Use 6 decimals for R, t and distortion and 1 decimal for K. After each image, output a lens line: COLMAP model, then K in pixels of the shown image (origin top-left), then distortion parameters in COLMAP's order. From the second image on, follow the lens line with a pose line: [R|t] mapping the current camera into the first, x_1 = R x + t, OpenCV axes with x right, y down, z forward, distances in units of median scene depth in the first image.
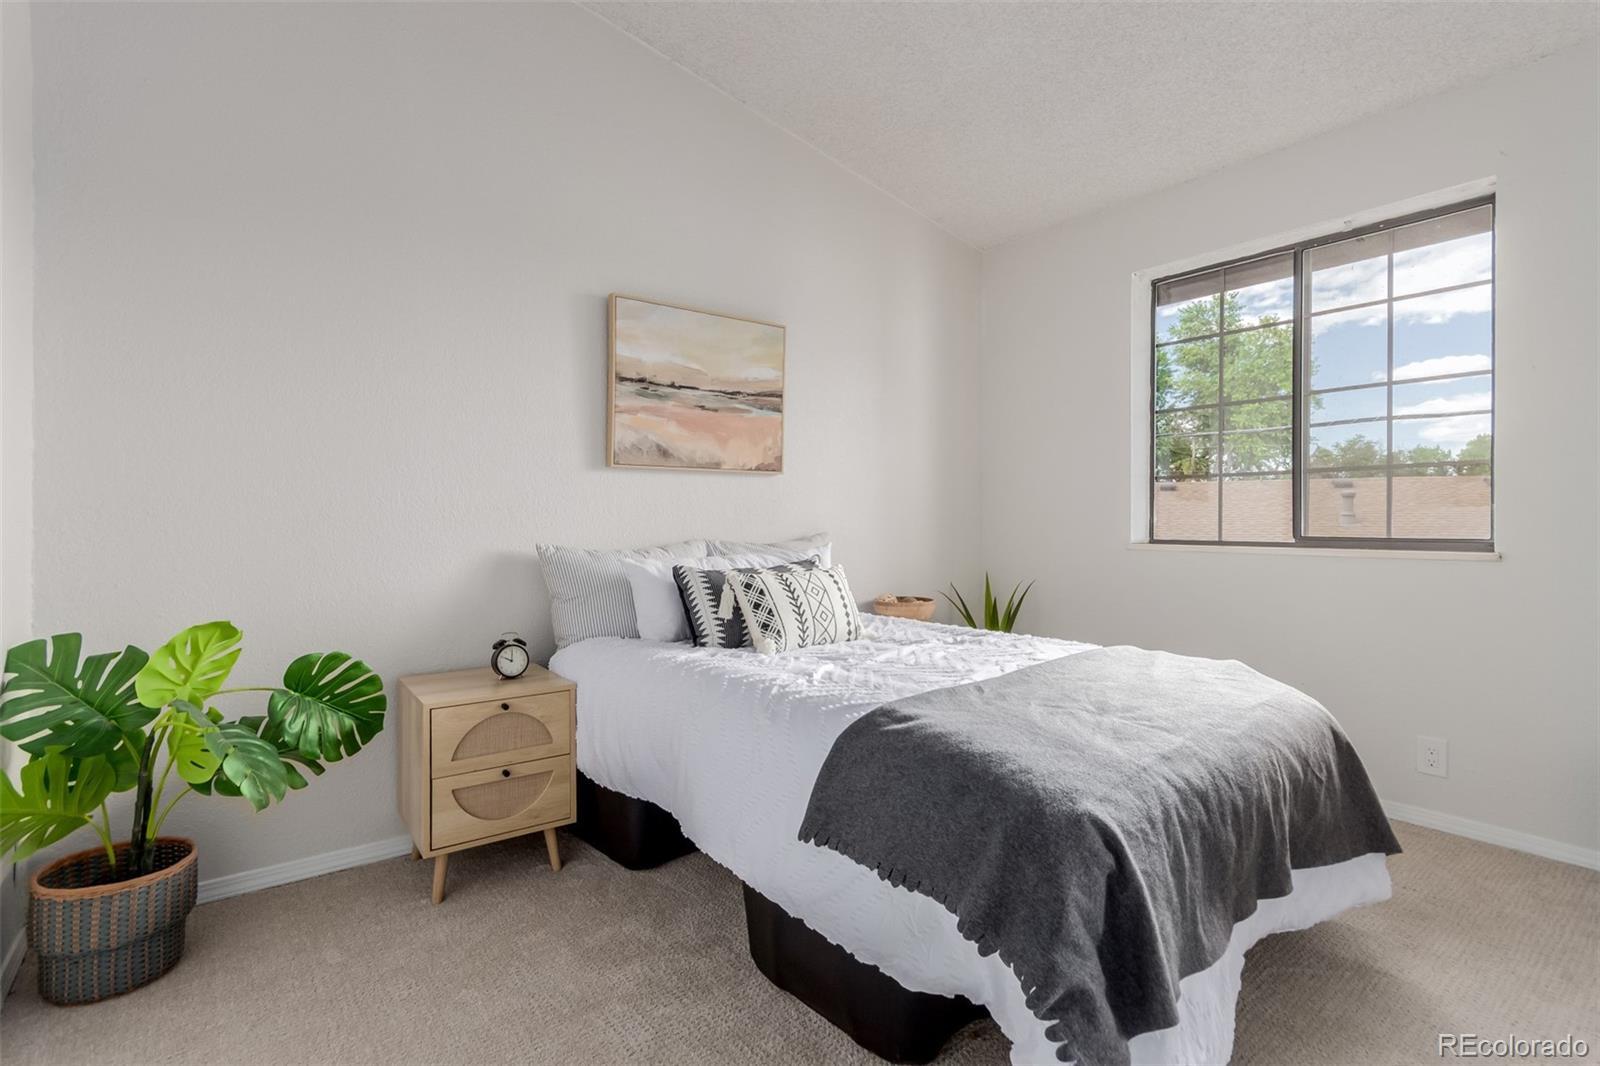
lens RADIAL K [[752.5, 0, 803.9], [0, 752.5, 525.7], [0, 0, 1]] dist [0.005911, 0.000179]
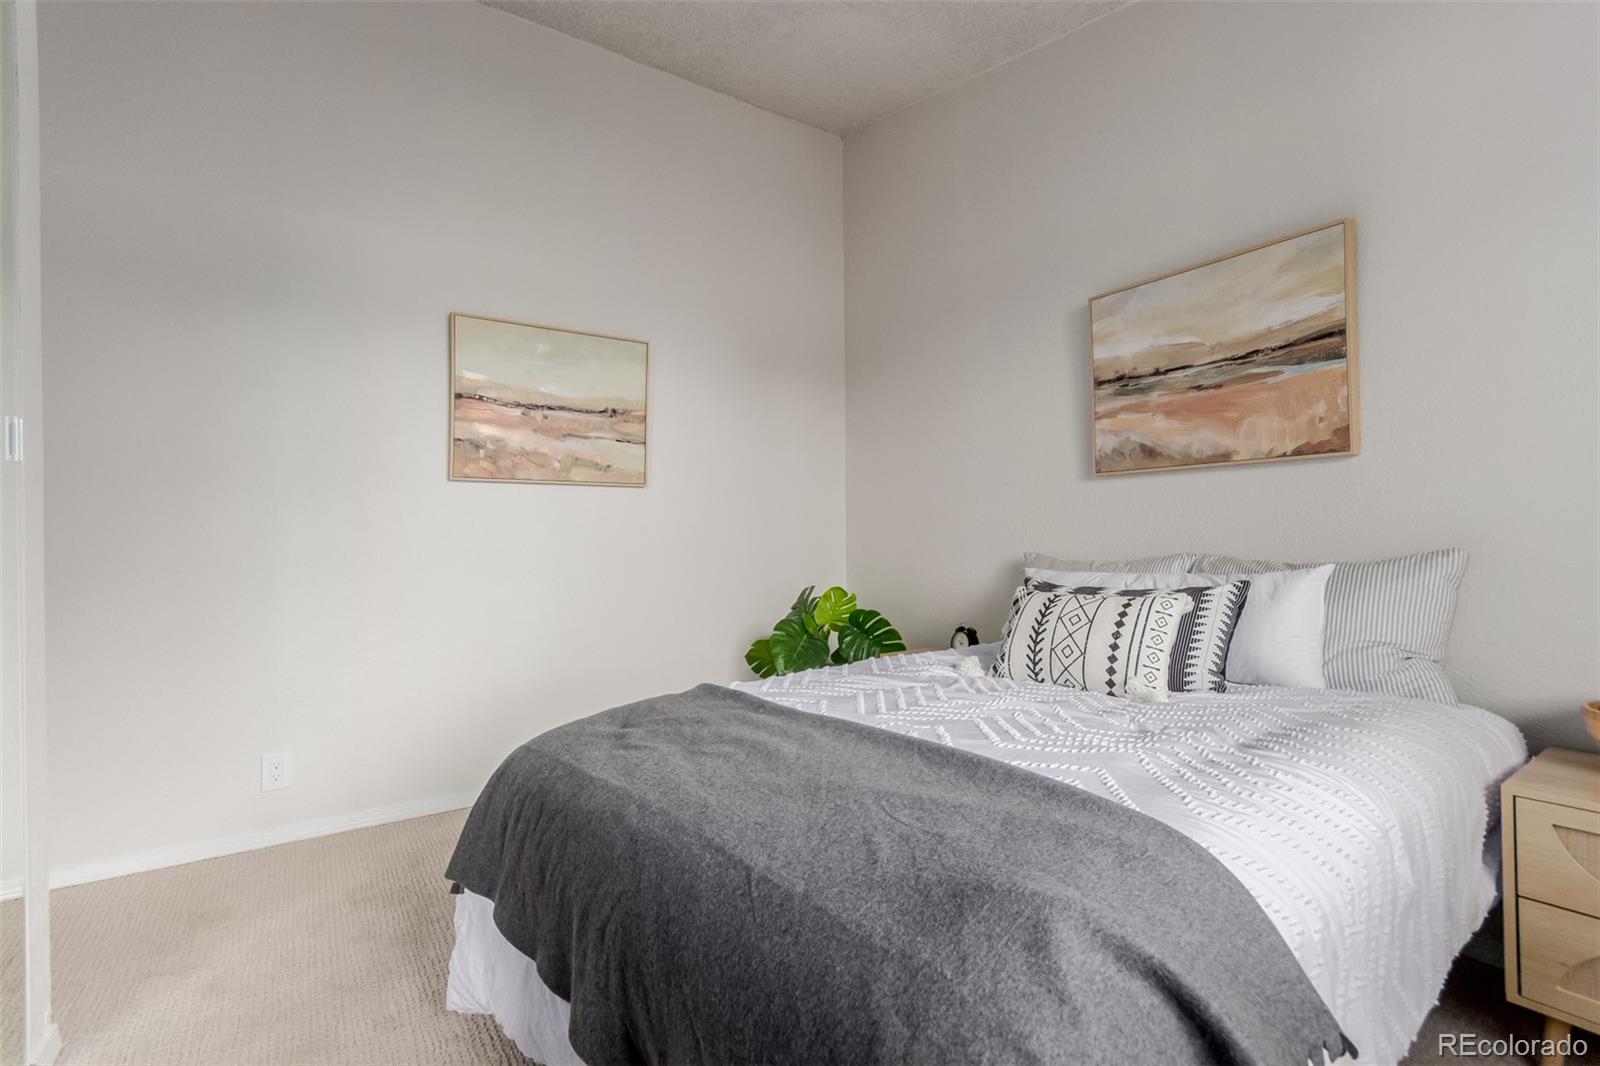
lens RADIAL K [[752.5, 0, 800.7], [0, 752.5, 536.4], [0, 0, 1]] dist [0.005911, 0.000179]
pose [[-0.101793, 0.007205, -0.994779, 0.714022], [-0.001563, 0.999971, 0.007403, -0.005517], [0.994804, 0.002309, -0.101779, 0.677088]]
